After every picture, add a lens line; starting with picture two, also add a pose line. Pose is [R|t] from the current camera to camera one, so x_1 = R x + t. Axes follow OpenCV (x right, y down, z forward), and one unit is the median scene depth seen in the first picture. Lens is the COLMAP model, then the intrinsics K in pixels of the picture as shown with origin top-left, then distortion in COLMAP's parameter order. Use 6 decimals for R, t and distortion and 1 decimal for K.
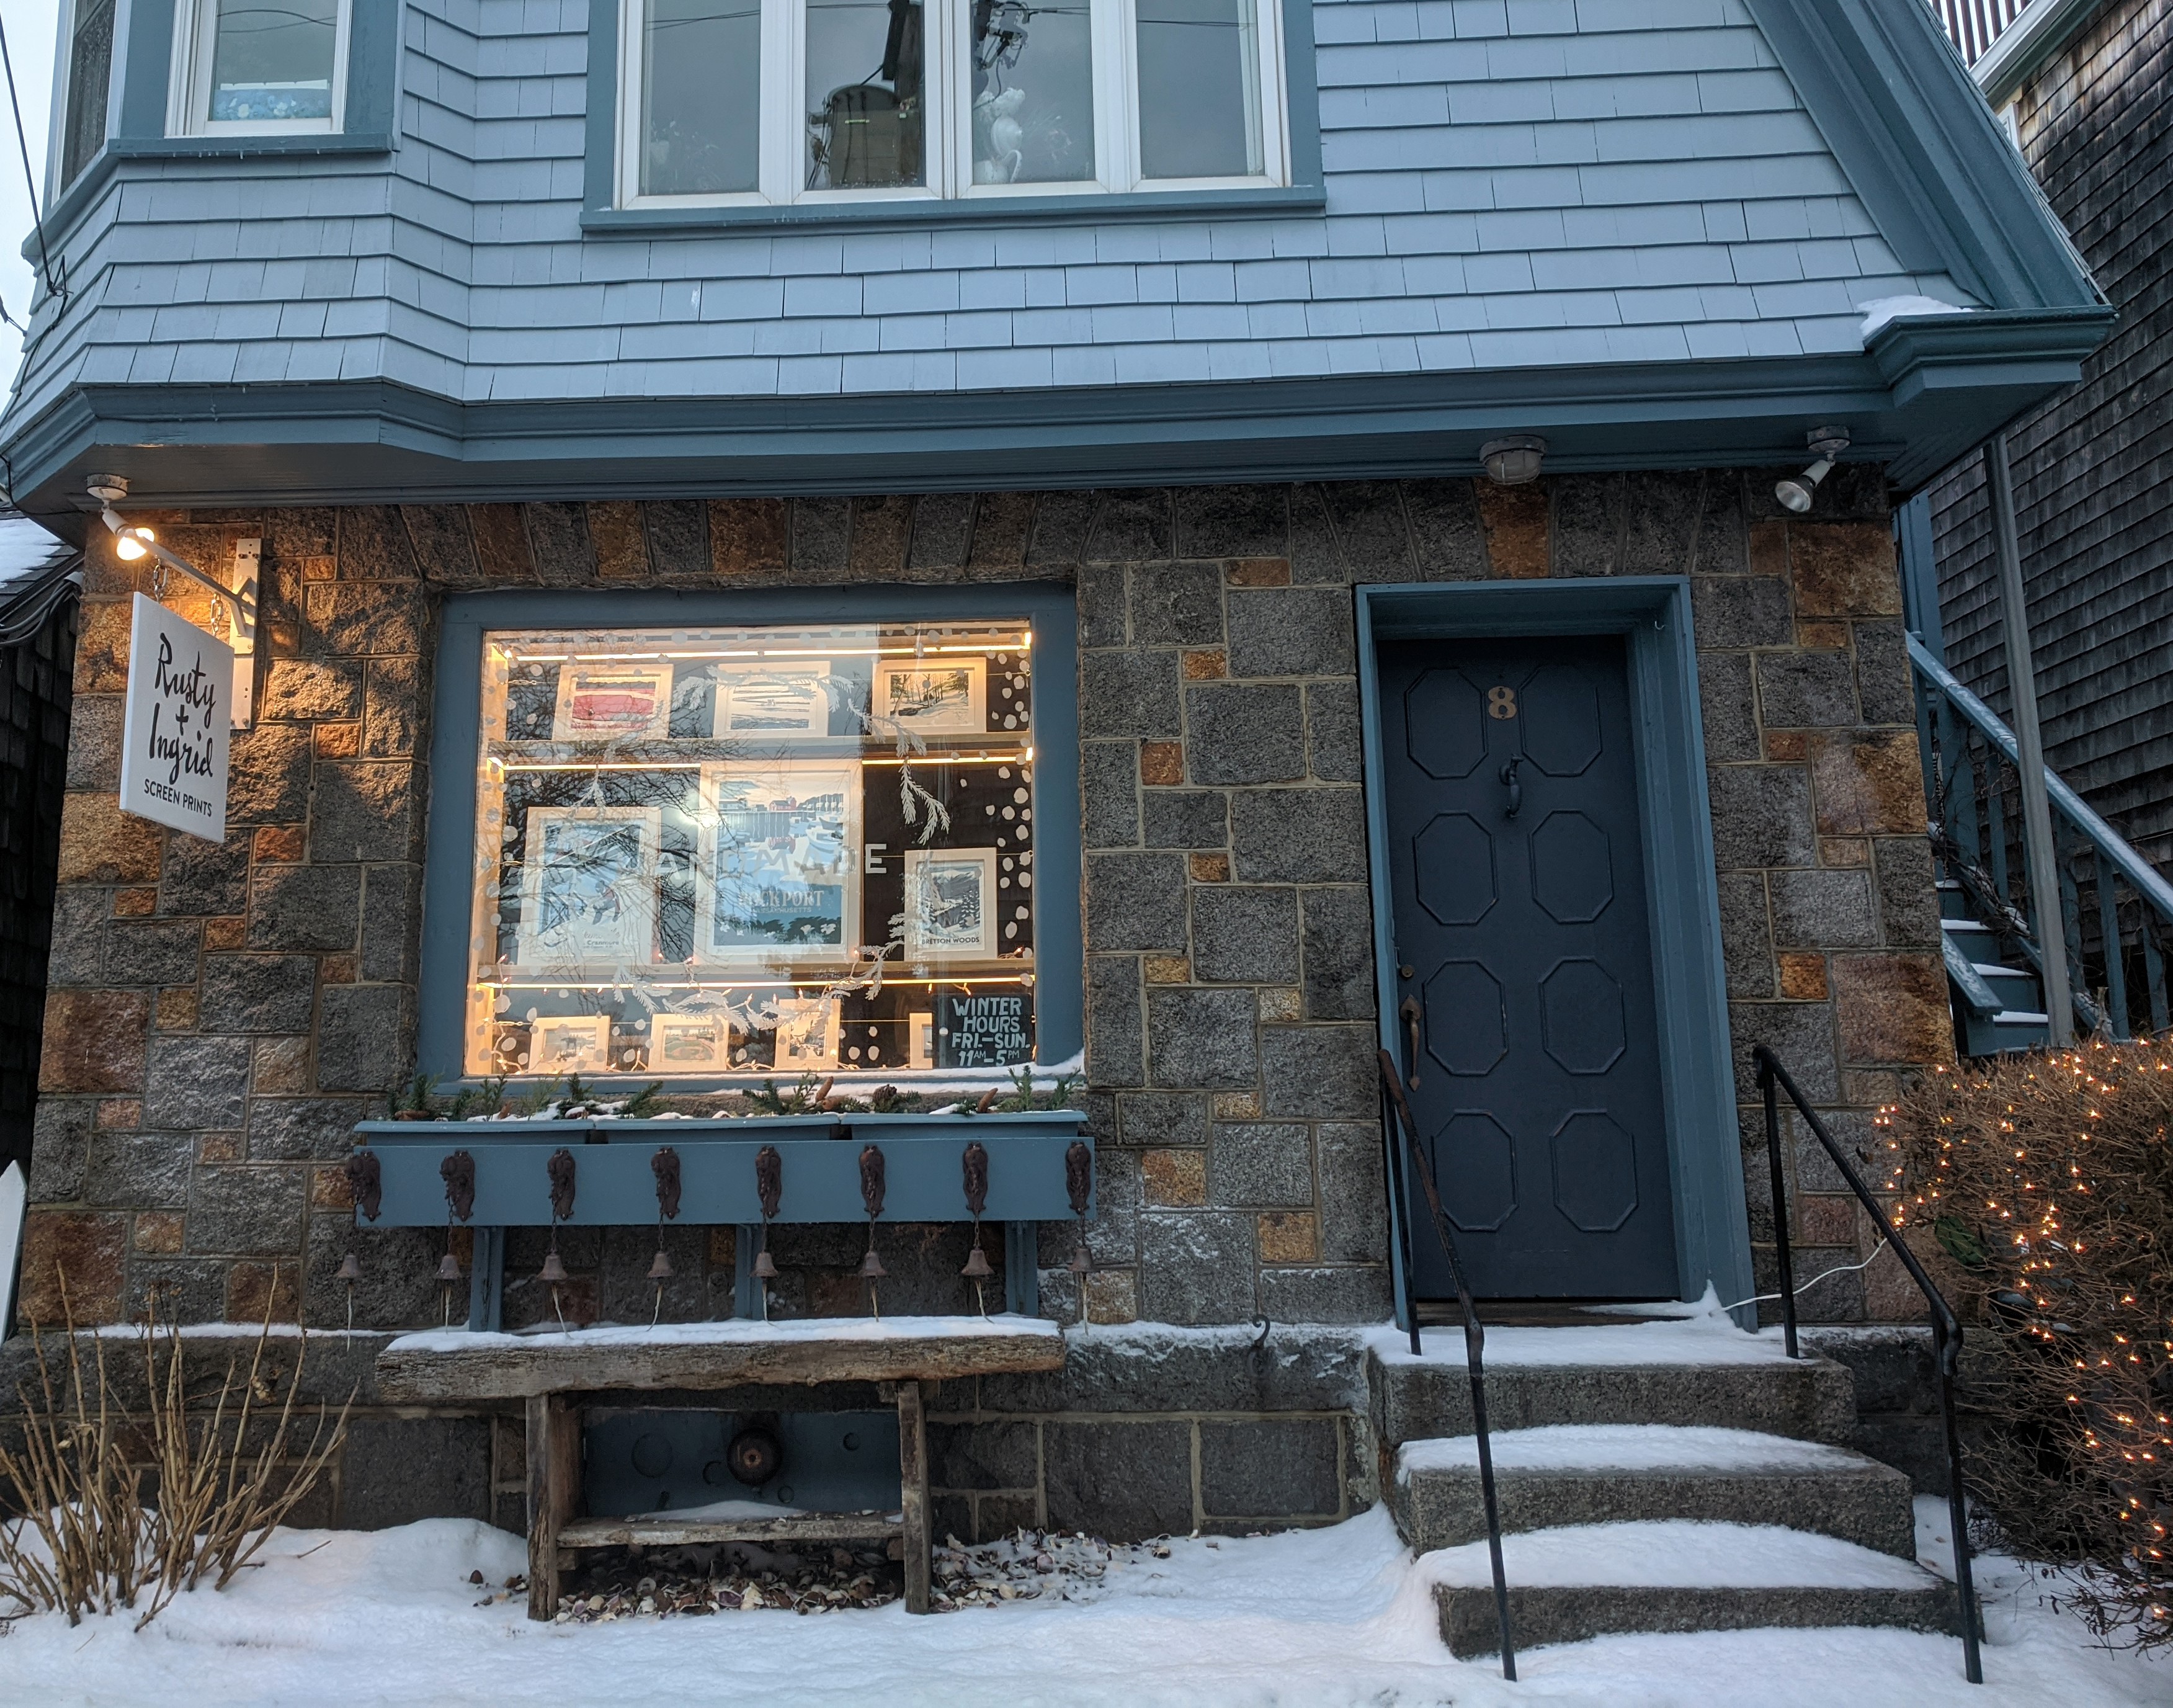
lens RADIAL K [[1842.1, 0, 990.6], [0, 1842.1, 775.8], [0, 0, 1]] dist [0.034941, -0.045385]
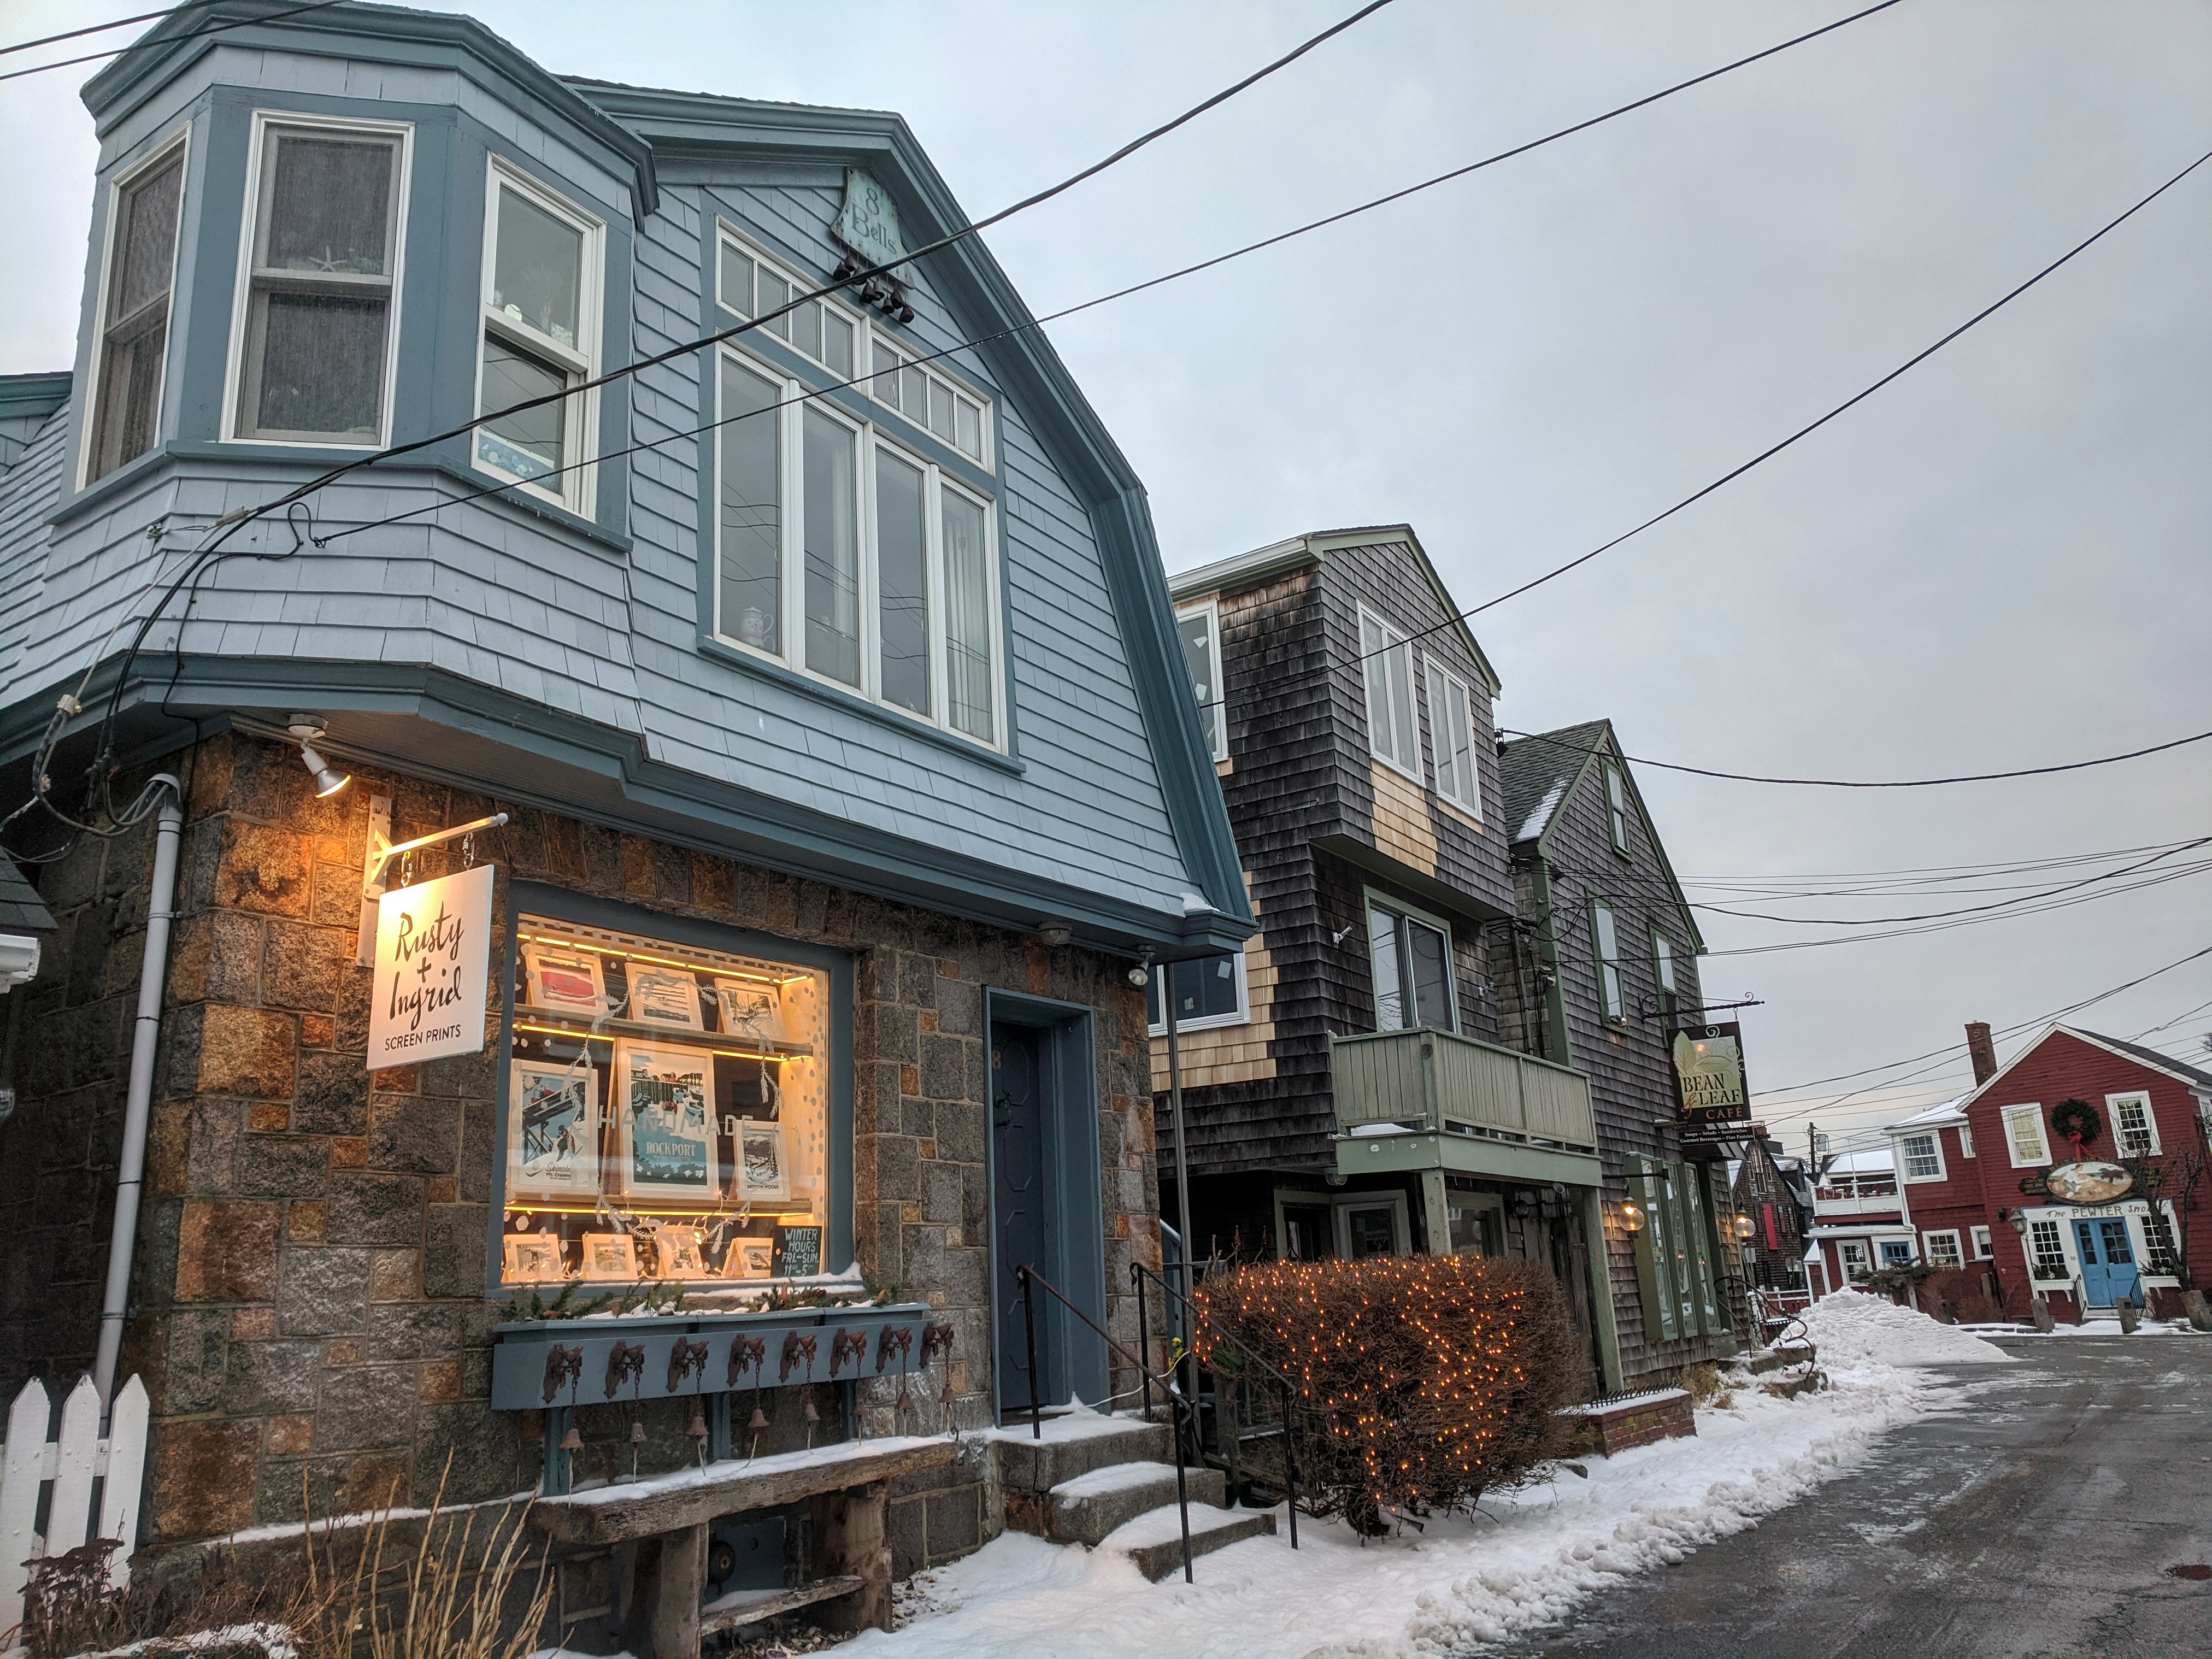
lens RADIAL K [[1657.2, 0, 1101.9], [0, 1657.2, 833.3], [0, 0, 1]] dist [0.024015, -0.013881]
pose [[0.513474, 0.219804, 0.829476, -1.065824], [-0.128260, 0.975437, -0.179084, 0.020046], [-0.848466, -0.014434, 0.529054, 0.097663]]
